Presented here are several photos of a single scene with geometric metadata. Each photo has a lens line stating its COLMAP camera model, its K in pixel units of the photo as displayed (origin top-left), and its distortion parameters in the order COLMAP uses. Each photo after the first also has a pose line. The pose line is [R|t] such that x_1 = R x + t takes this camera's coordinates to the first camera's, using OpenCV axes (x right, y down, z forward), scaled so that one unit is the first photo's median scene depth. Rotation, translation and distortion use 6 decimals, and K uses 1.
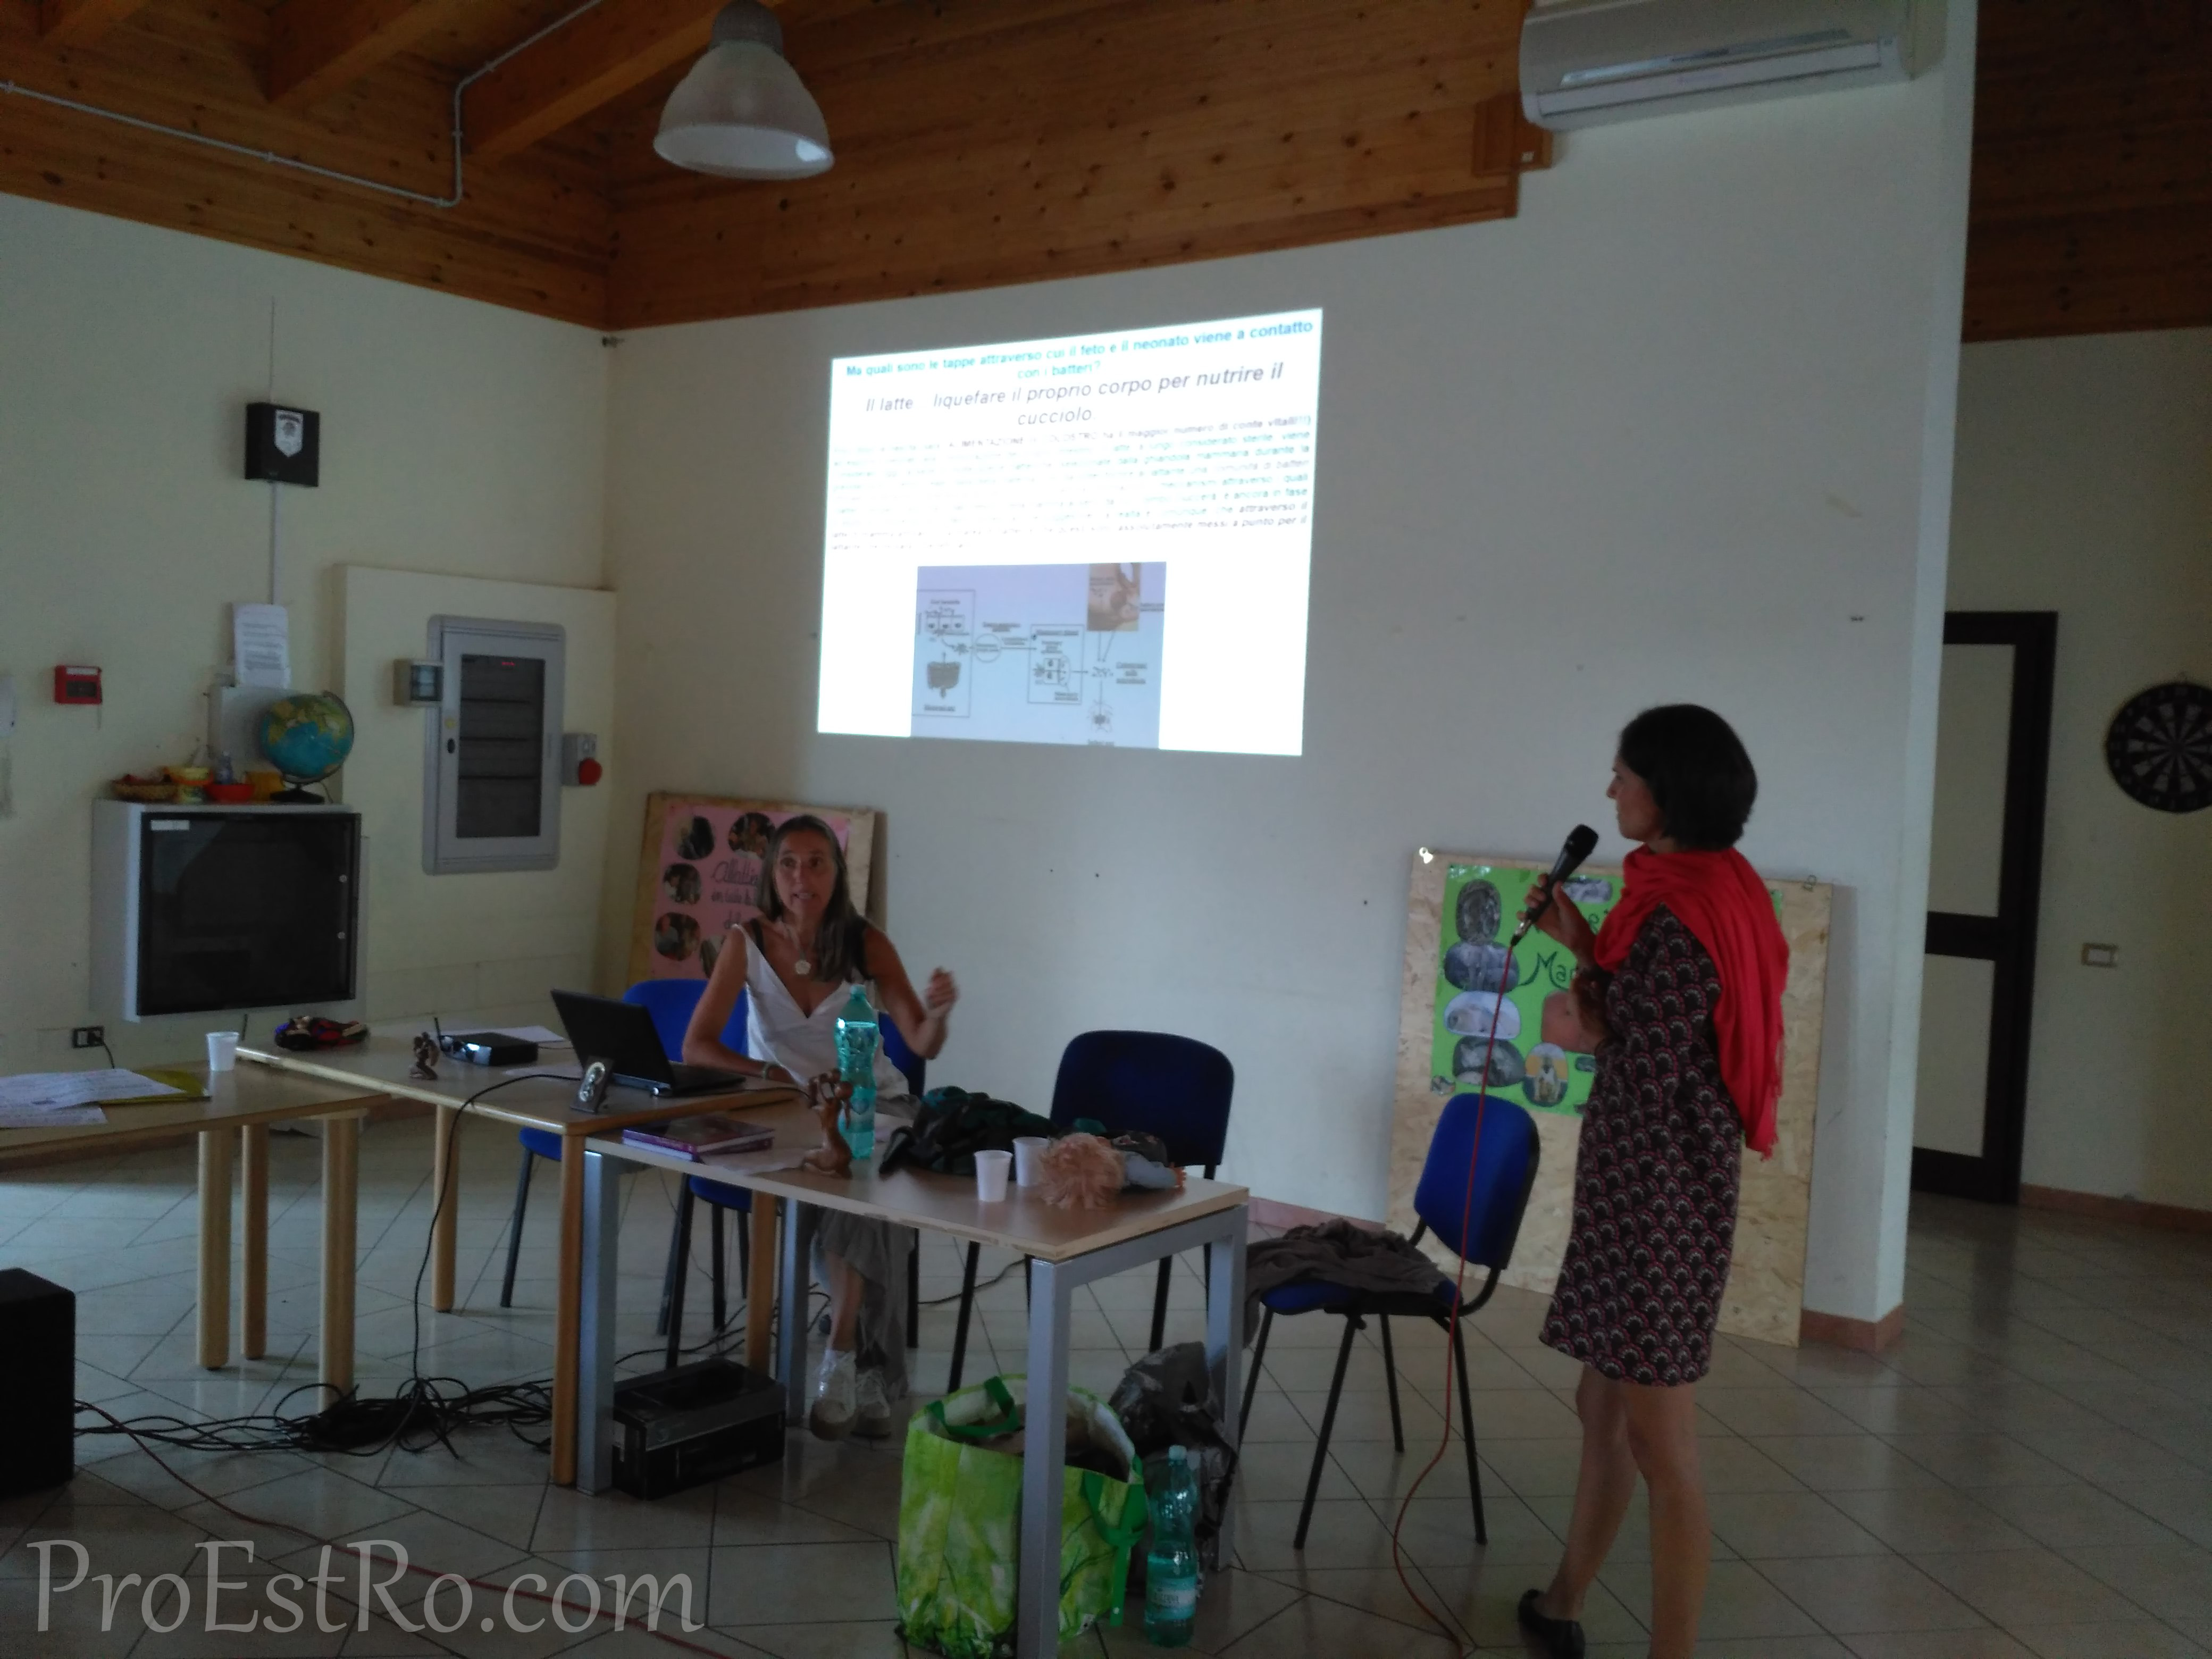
lens RADIAL K [[1923.8, 0, 1106.0], [0, 1923.8, 829.5], [0, 0, 1]] dist [0.087696, -0.214515]
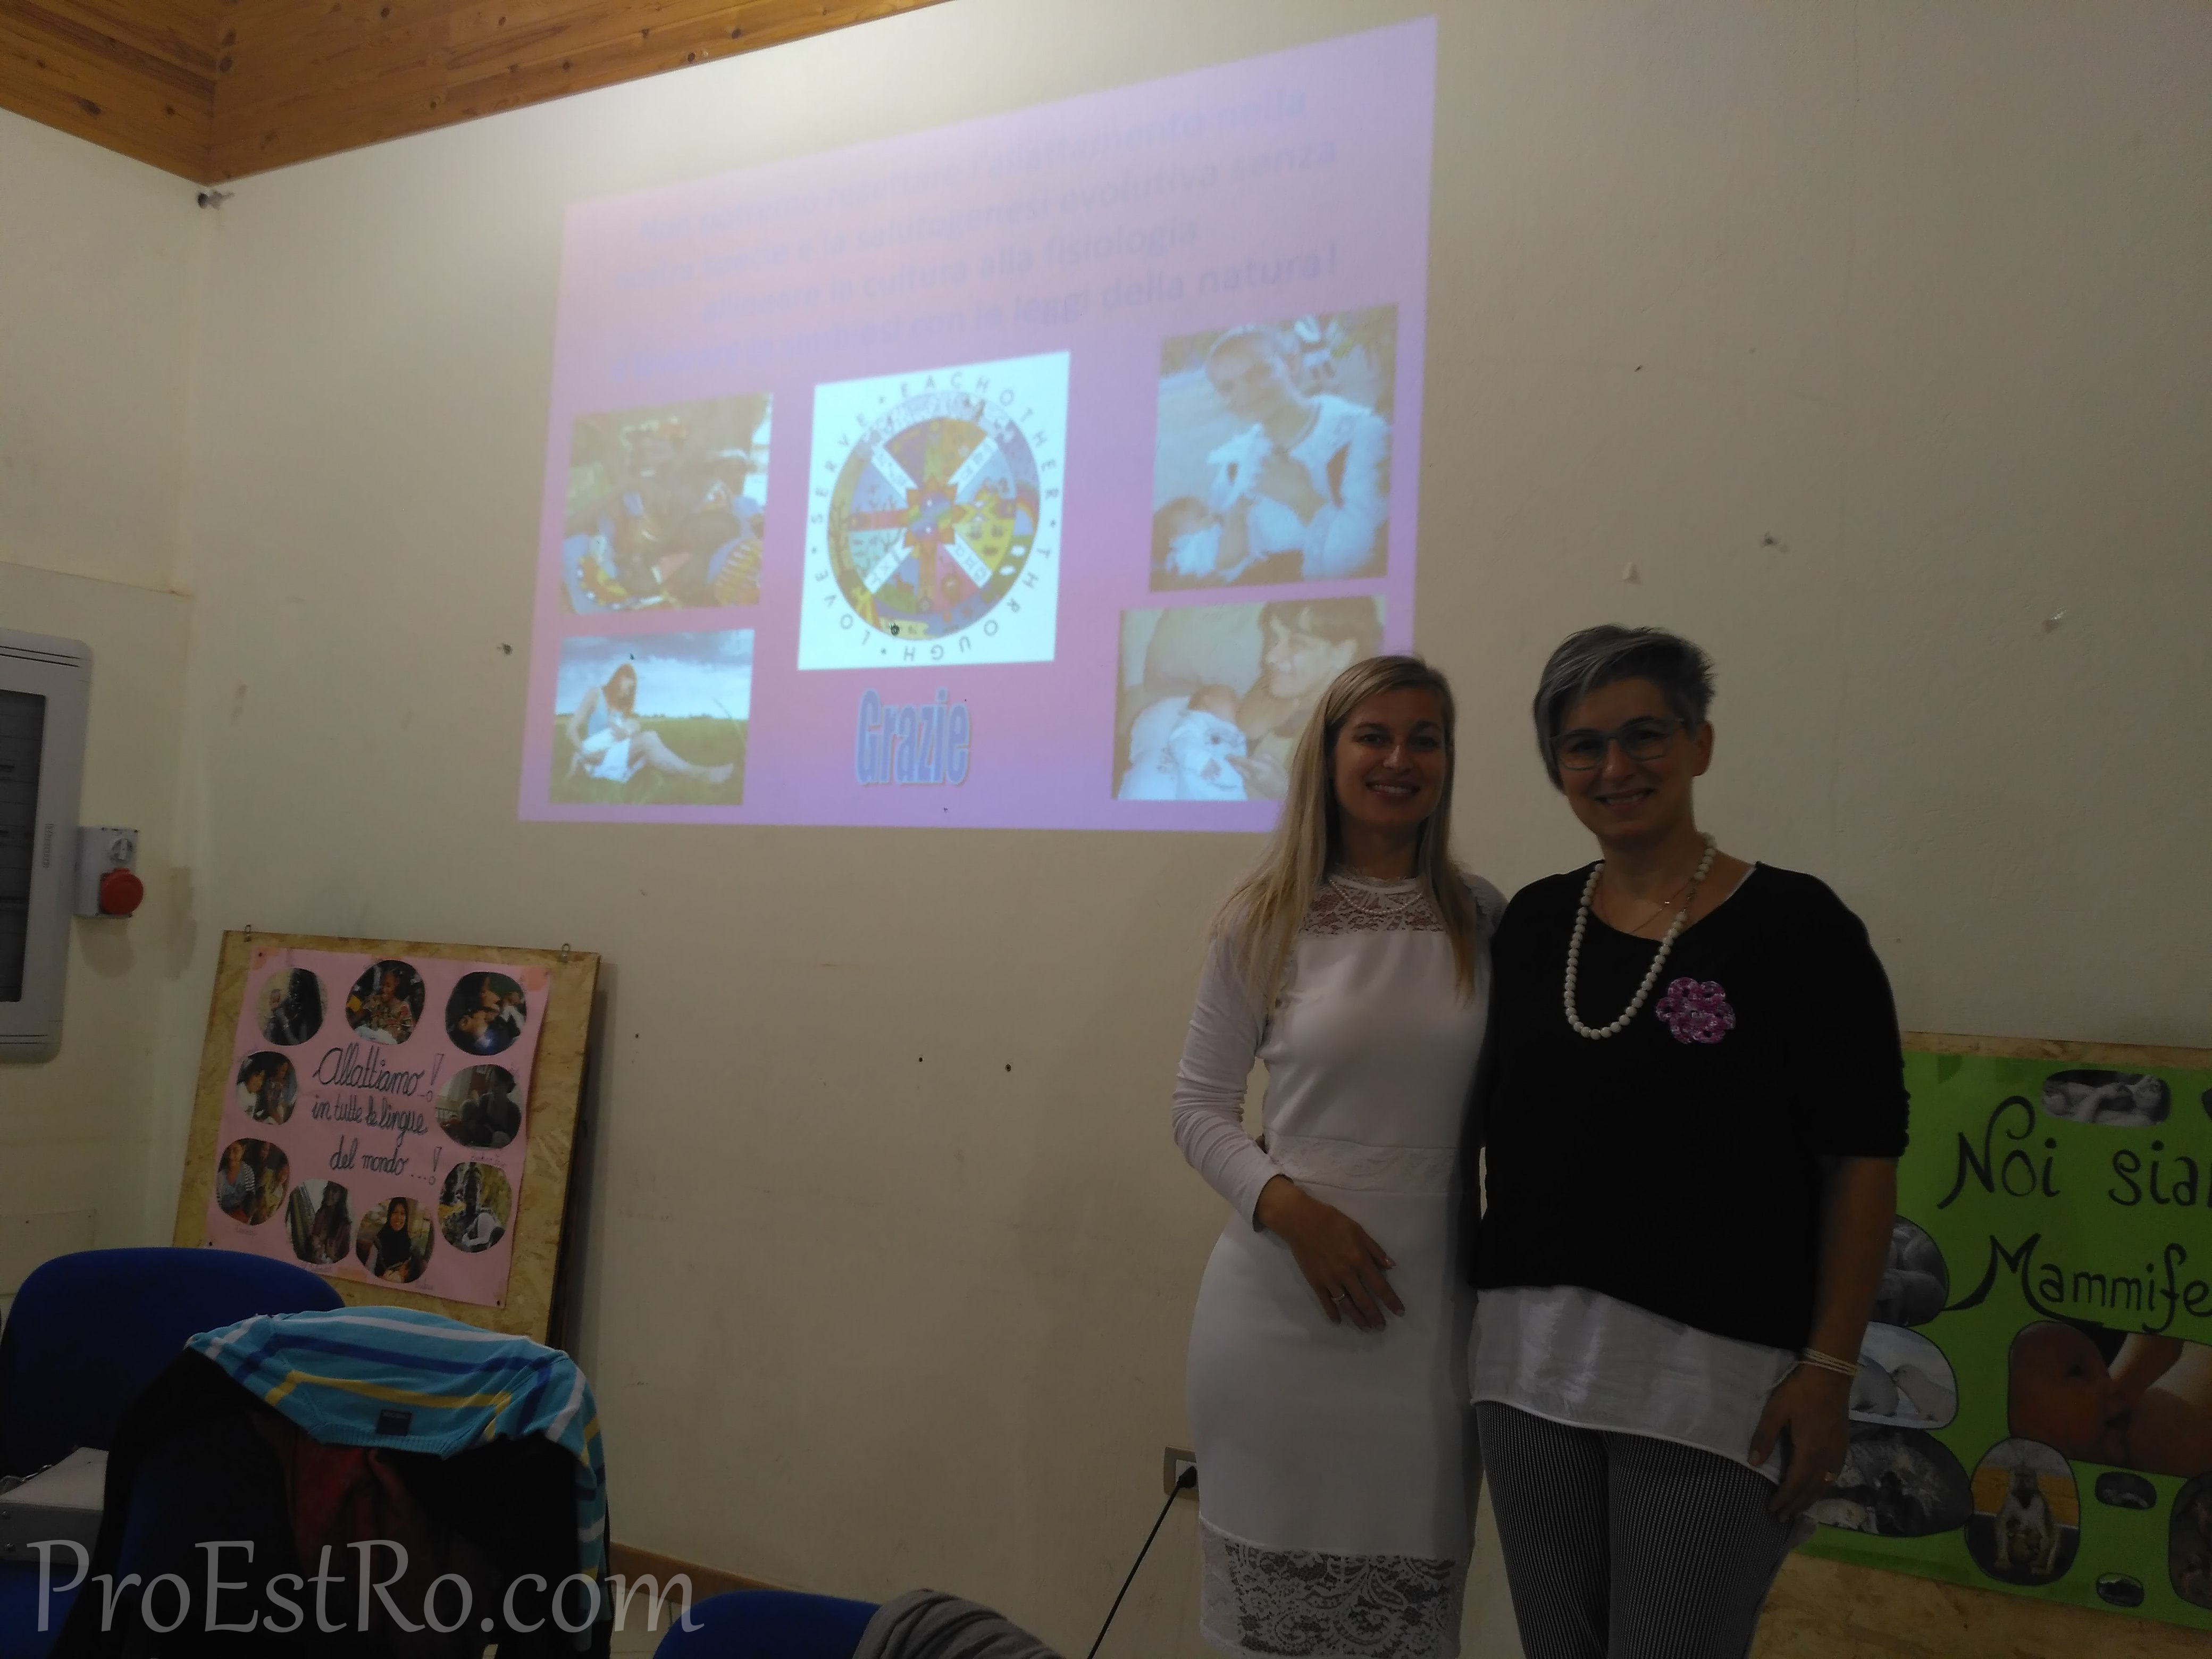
lens RADIAL K [[1923.8, 0, 1106.0], [0, 1923.8, 829.5], [0, 0, 1]] dist [0.087696, -0.214515]
pose [[0.997332, 0.011459, 0.072089, -0.014446], [-0.003580, 0.994091, -0.108489, 0.013941], [-0.072906, 0.107941, 0.991480, 0.409683]]
